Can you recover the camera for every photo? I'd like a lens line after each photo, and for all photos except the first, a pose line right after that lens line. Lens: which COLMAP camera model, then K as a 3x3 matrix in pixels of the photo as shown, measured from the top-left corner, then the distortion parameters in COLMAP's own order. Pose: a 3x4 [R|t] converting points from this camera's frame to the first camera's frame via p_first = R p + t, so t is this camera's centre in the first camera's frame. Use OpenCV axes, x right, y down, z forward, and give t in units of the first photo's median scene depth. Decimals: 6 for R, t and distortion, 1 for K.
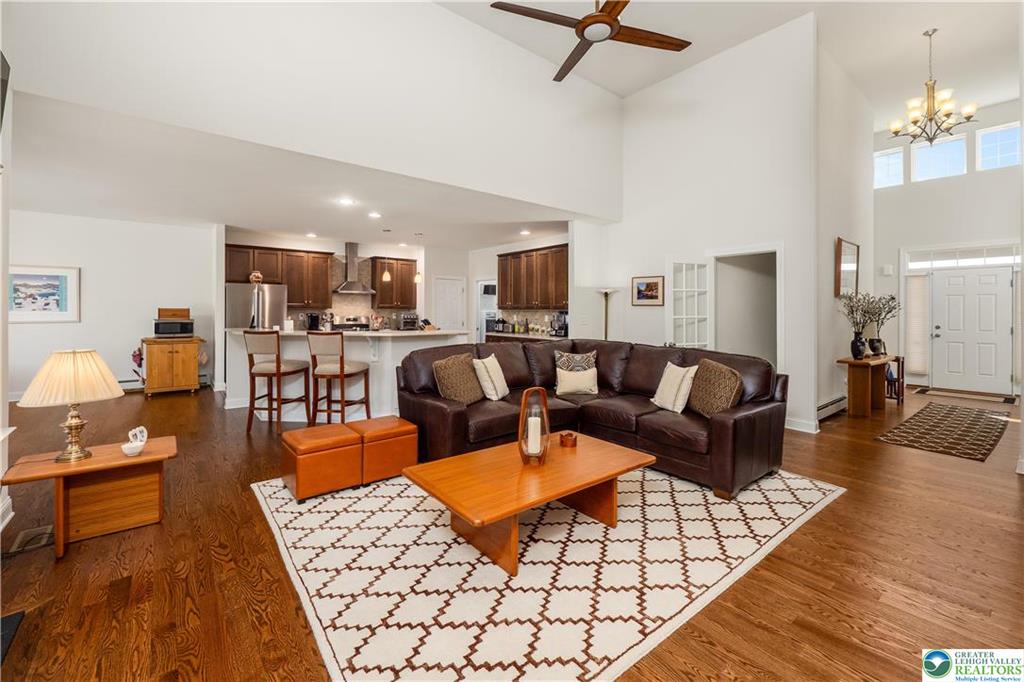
lens RADIAL K [[438.2, 0, 509.4], [0, 438.2, 305.9], [0, 0, 1]] dist [-0.008010, -0.000224]
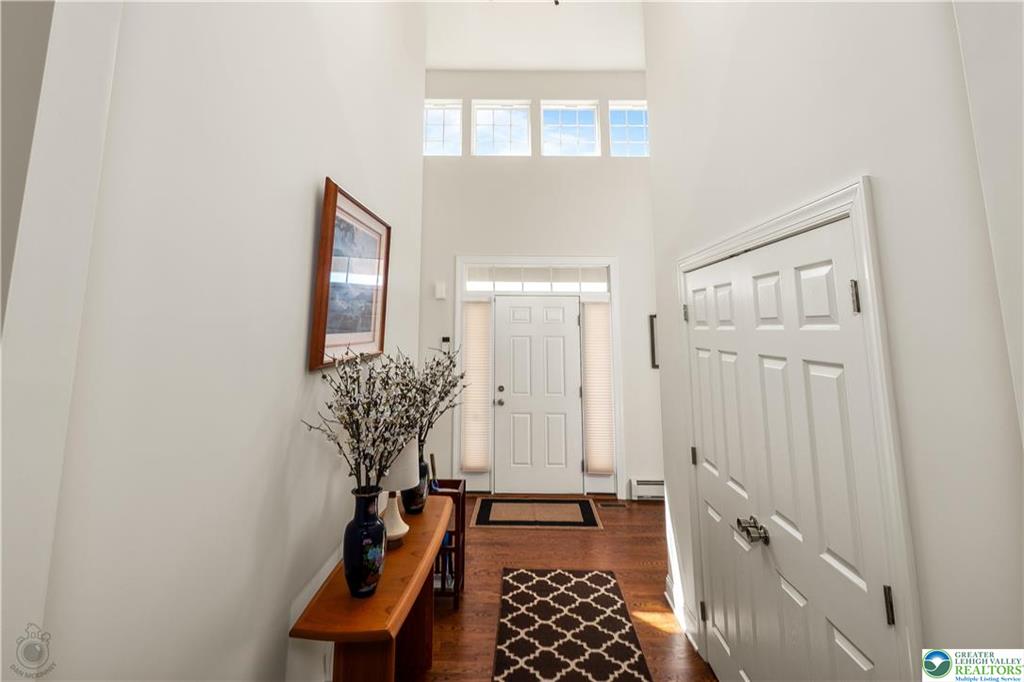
lens RADIAL K [[430.1, 0, 510.6], [0, 430.1, 326.4], [0, 0, 1]] dist [-0.004385, -0.000373]
pose [[0.631548, -0.001351, 0.775336, 0.560742], [-0.022434, 0.999548, 0.020016, -0.055498], [-0.775013, -0.030035, 0.631232, 0.653782]]
